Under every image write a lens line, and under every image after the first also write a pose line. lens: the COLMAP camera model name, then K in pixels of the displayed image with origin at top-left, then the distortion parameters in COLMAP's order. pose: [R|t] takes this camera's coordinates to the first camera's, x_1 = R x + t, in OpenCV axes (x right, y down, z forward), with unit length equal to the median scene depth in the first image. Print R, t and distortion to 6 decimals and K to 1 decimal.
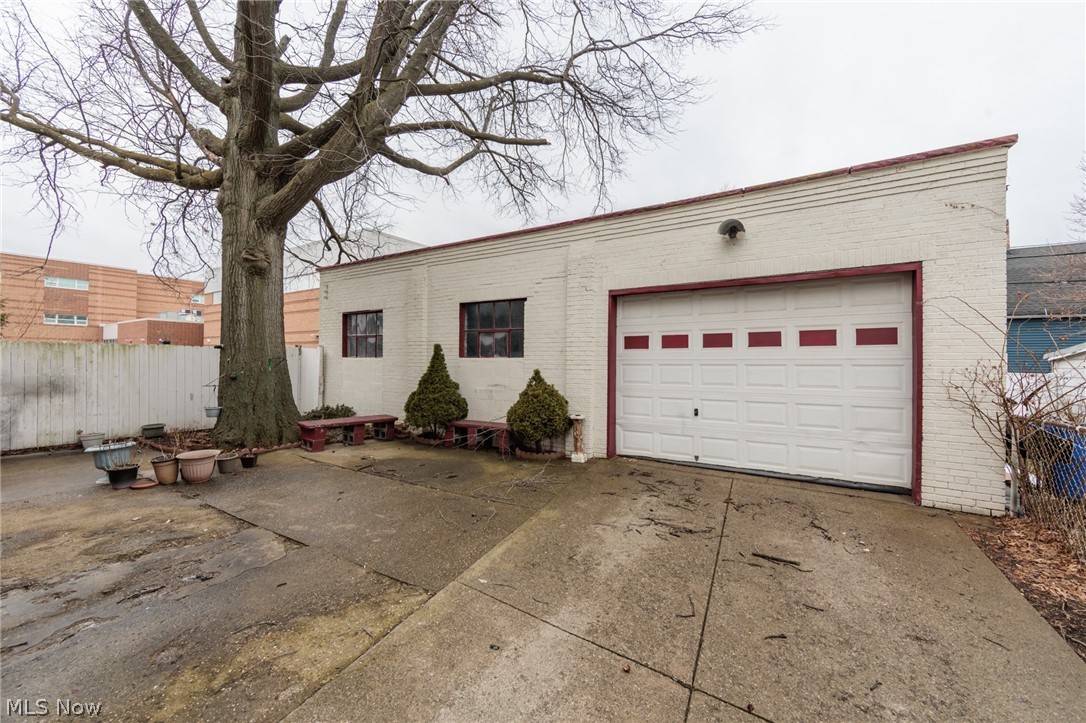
lens RADIAL K [[425.5, 0, 543.6], [0, 425.5, 358.8], [0, 0, 1]] dist [-0.004475, 0.000538]
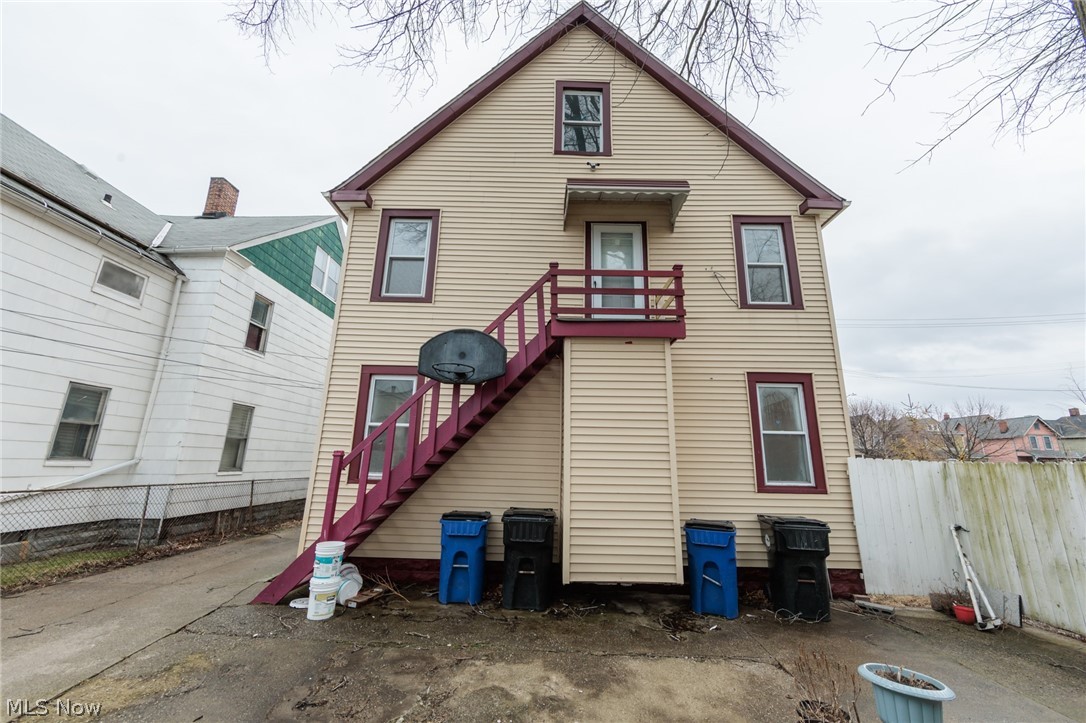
lens RADIAL K [[425.5, 0, 543.2], [0, 425.5, 358.5], [0, 0, 1]] dist [-0.004475, 0.000538]
pose [[-0.857438, -0.147434, -0.493014, -0.543008], [-0.026016, 0.969272, -0.244610, -0.030724], [0.513929, -0.196912, -0.834927, 1.836394]]
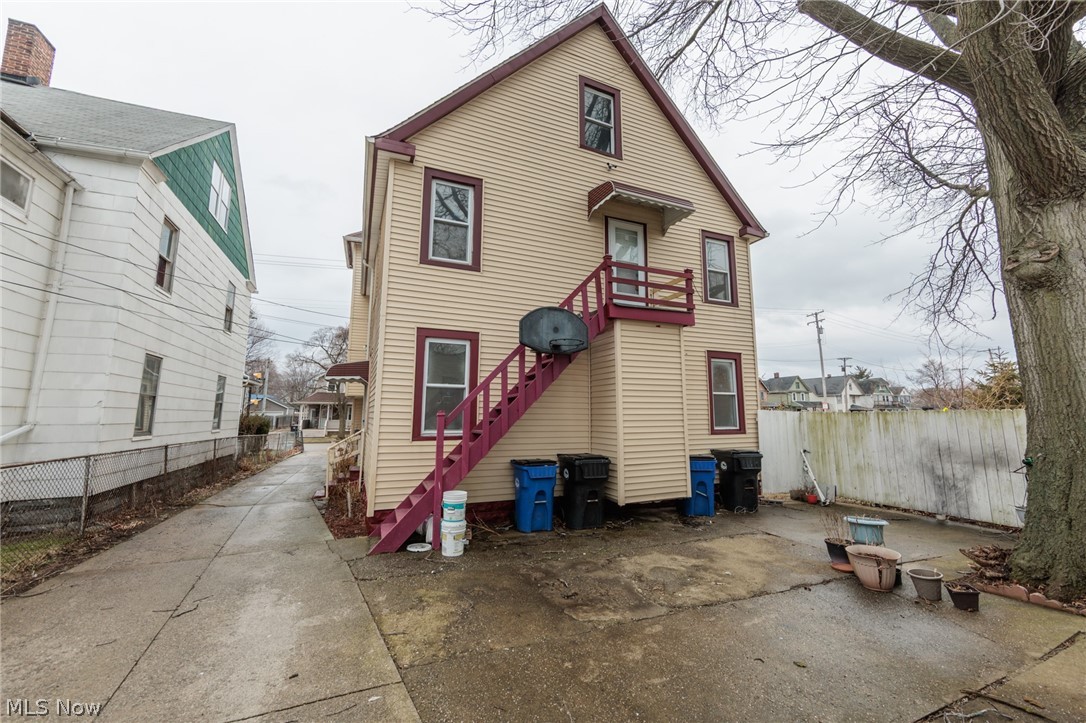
lens RADIAL K [[425.5, 0, 543.1], [0, 425.5, 360.1], [0, 0, 1]] dist [-0.004475, 0.000538]
pose [[-0.579370, -0.115517, -0.806837, 0.337415], [-0.001979, 0.990102, -0.140335, -0.028179], [0.815063, -0.079709, -0.573864, 1.430603]]
